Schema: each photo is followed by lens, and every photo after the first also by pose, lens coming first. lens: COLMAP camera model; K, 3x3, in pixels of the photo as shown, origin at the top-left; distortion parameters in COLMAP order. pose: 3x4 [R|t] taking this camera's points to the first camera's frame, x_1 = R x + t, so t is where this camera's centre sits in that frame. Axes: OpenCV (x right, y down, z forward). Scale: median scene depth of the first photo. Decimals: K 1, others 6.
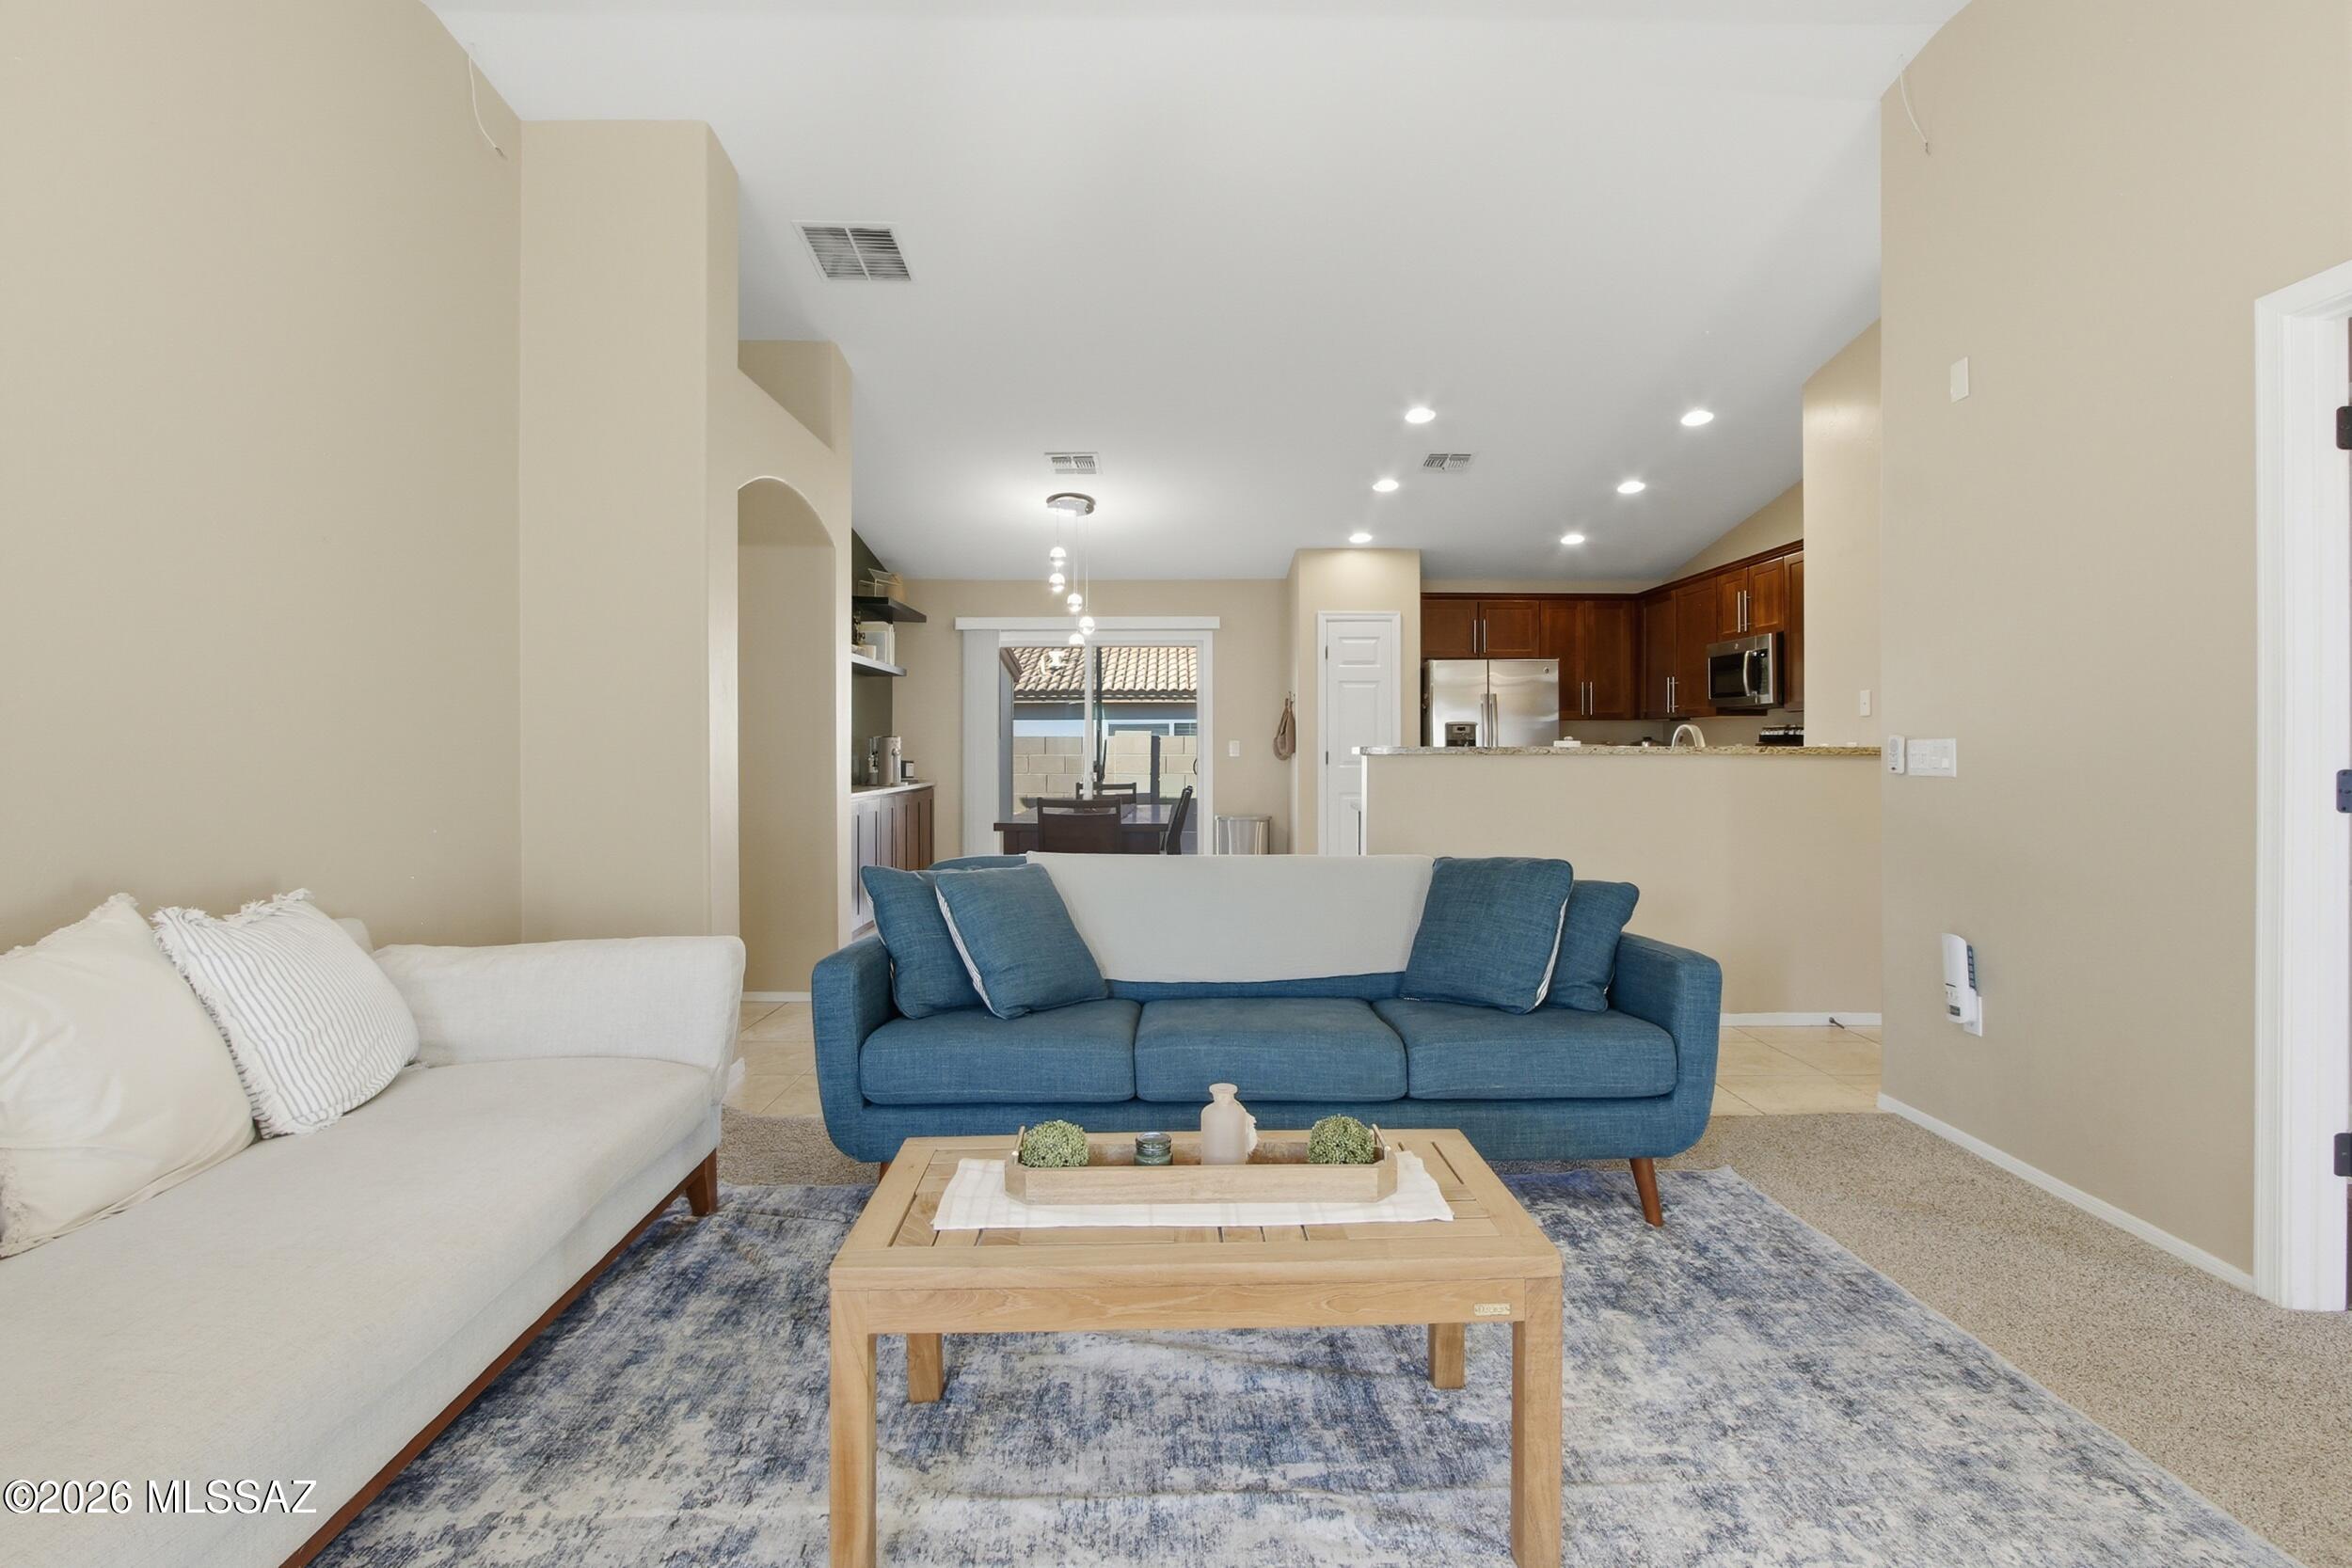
lens RADIAL K [[1099.6, 0, 1182.6], [0, 1099.6, 744.8], [0, 0, 1]] dist [-0.017757, 0.000771]
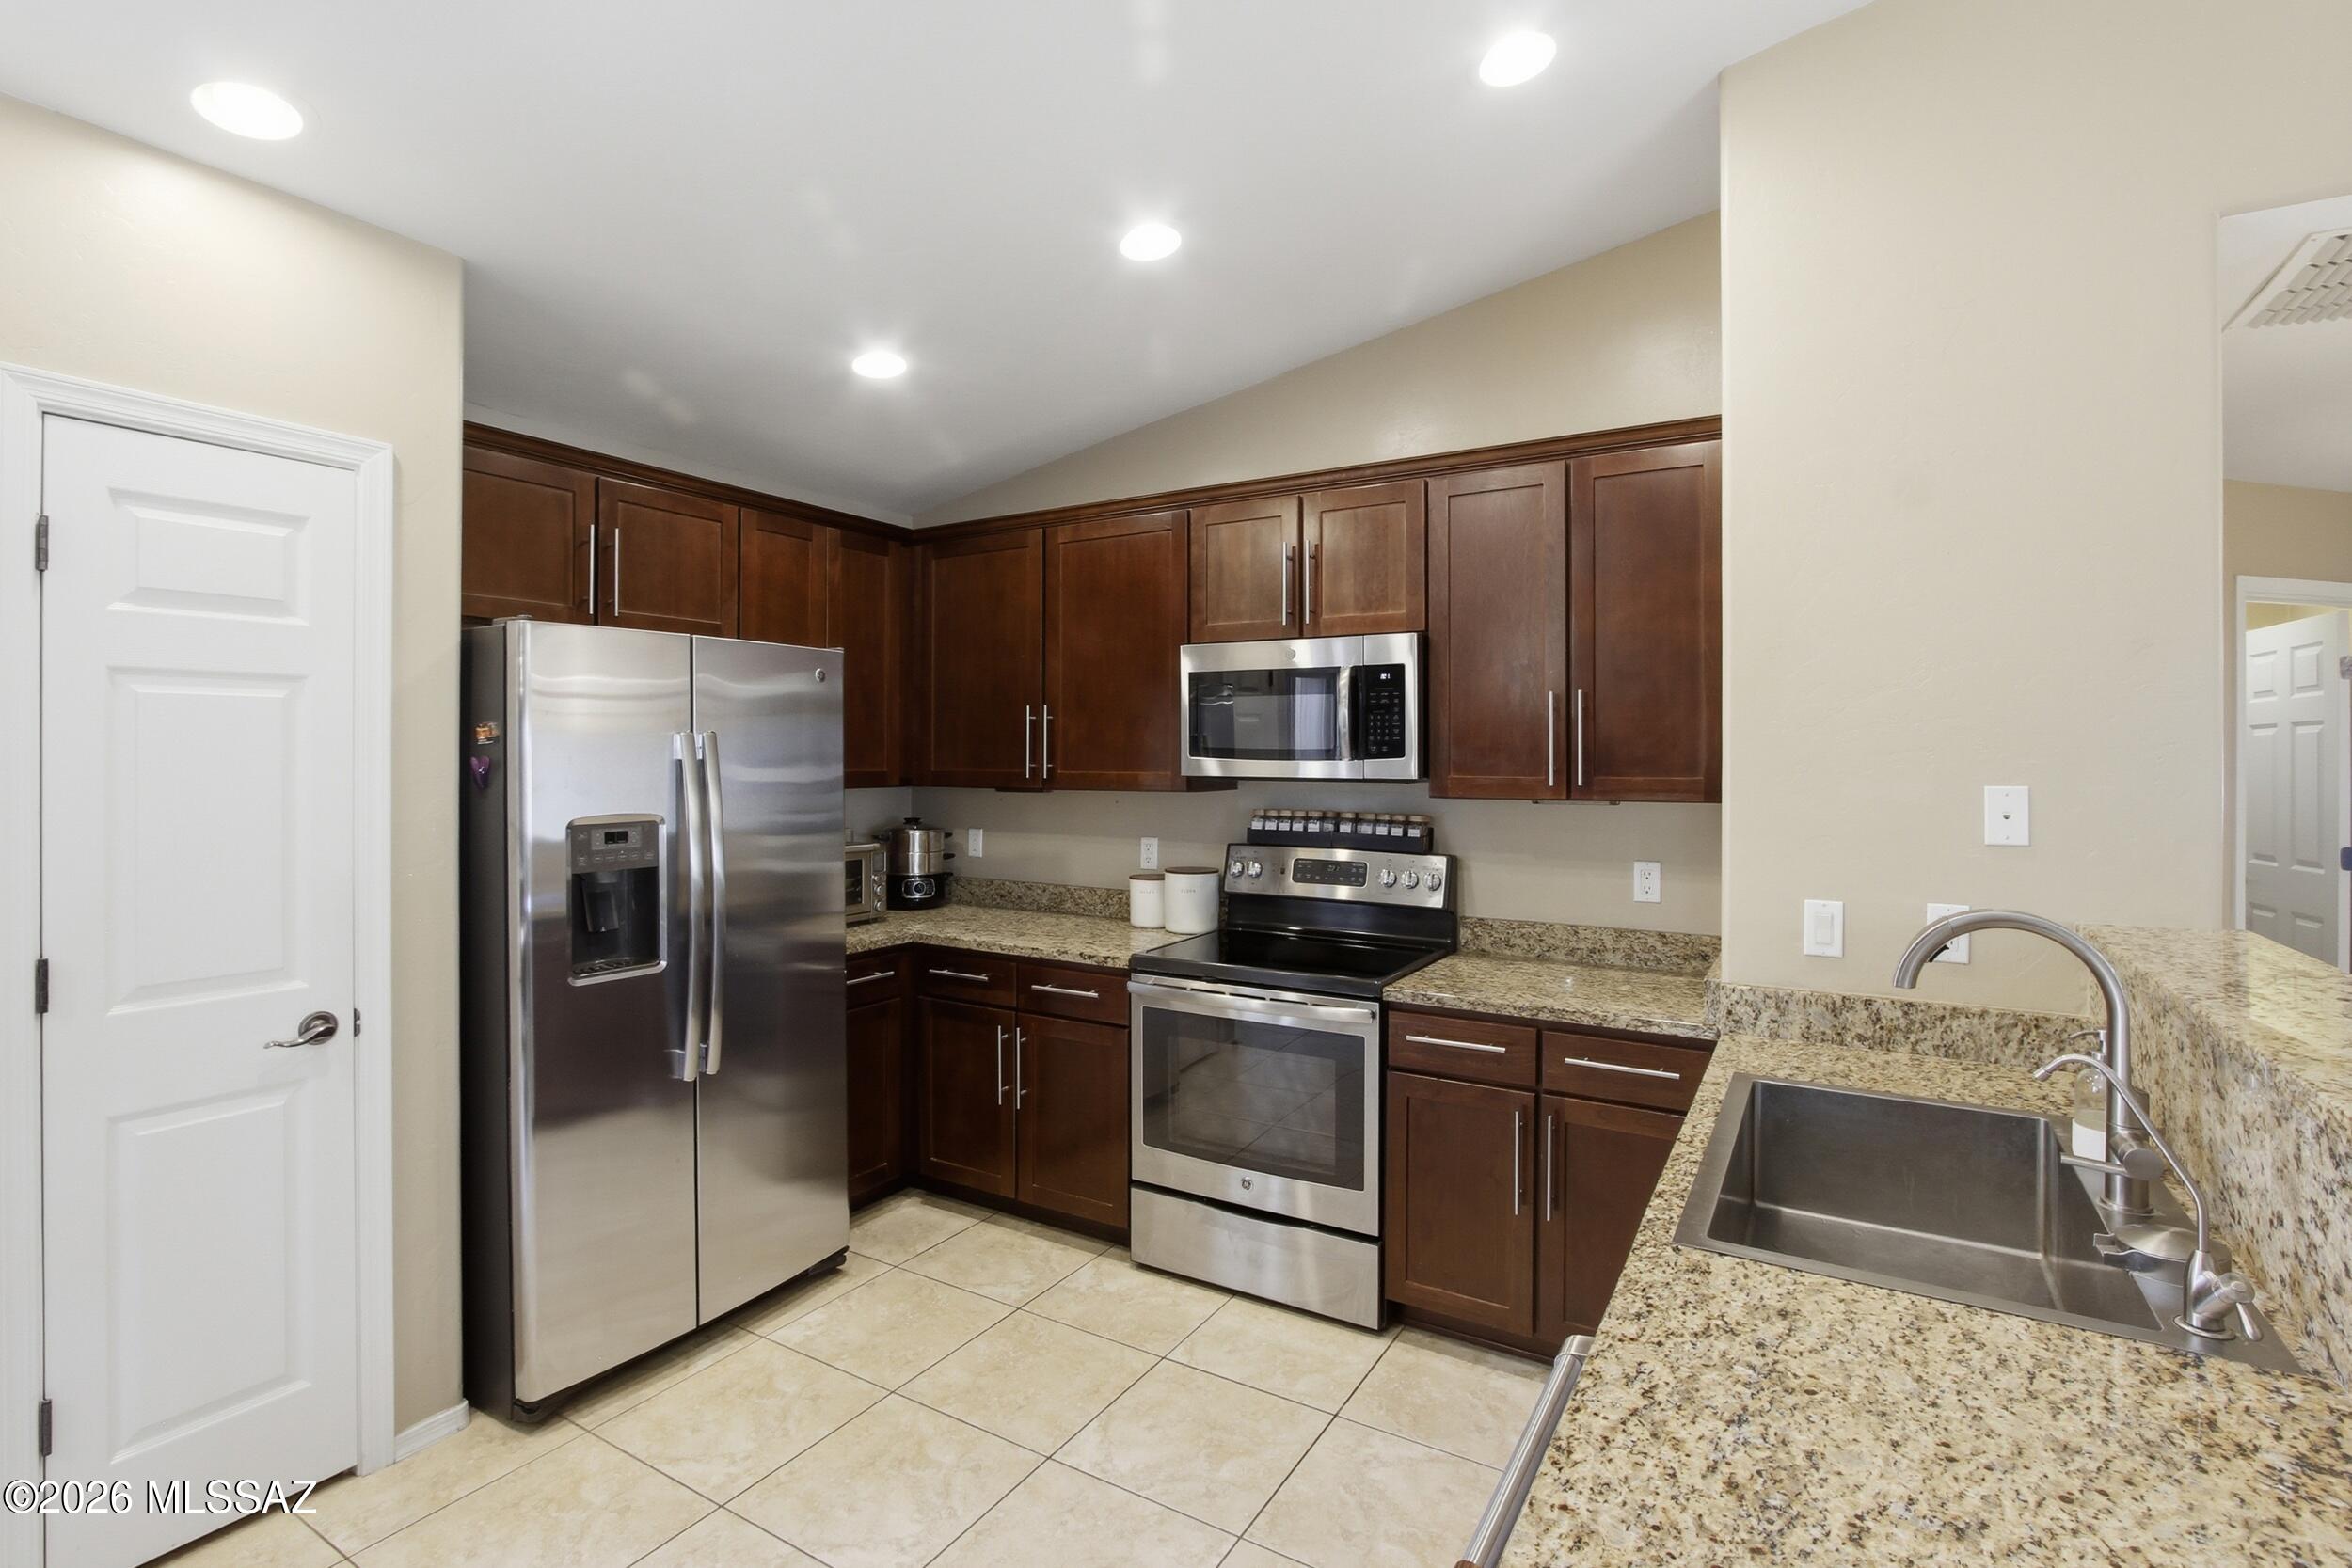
lens RADIAL K [[1099.6, 0, 1182.6], [0, 1099.6, 744.8], [0, 0, 1]] dist [-0.017757, 0.000771]
pose [[0.521611, 0.007666, 0.853149, 0.076154], [0.001816, 0.999947, -0.010096, -0.046610], [-0.853182, 0.006815, 0.521569, 0.834432]]
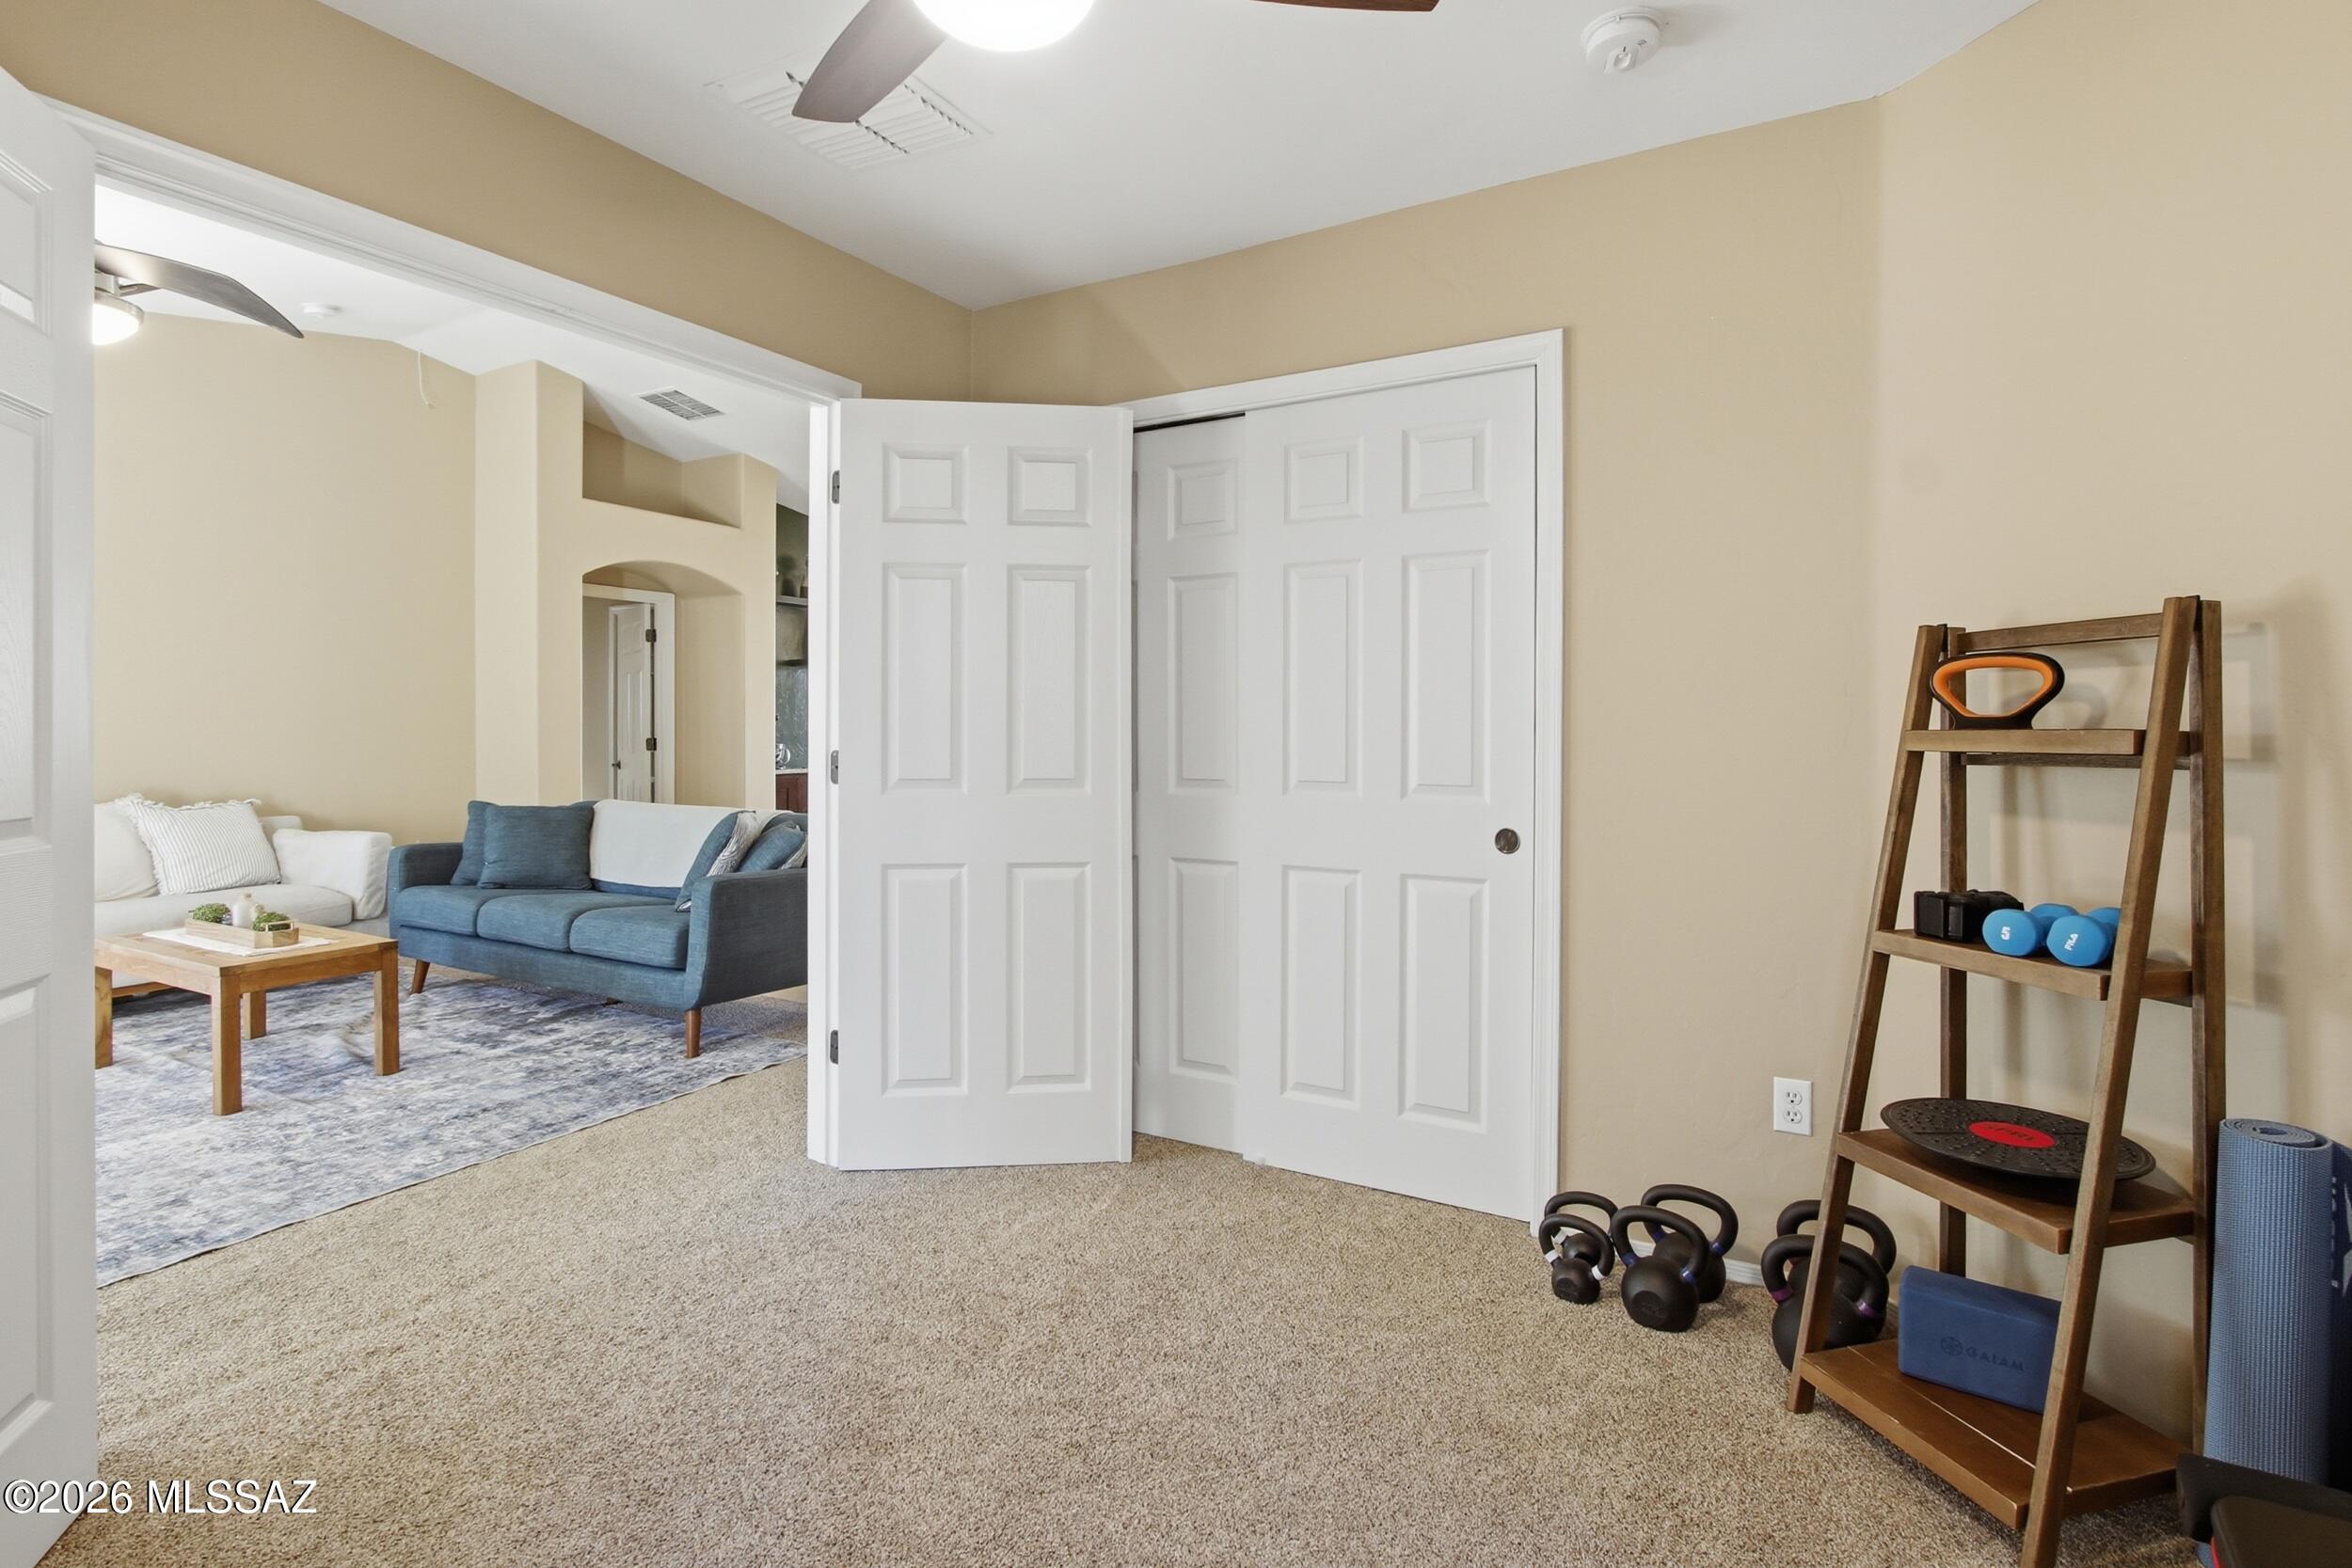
lens RADIAL K [[1111.9, 0, 1183.6], [0, 1111.9, 743.1], [0, 0, 1]] dist [-0.010309, 0.000557]
pose [[0.862430, 0.008254, -0.506109, 0.750691], [-0.002343, 0.999921, 0.012315, -0.003258], [0.506171, -0.009435, 0.862382, 0.019280]]
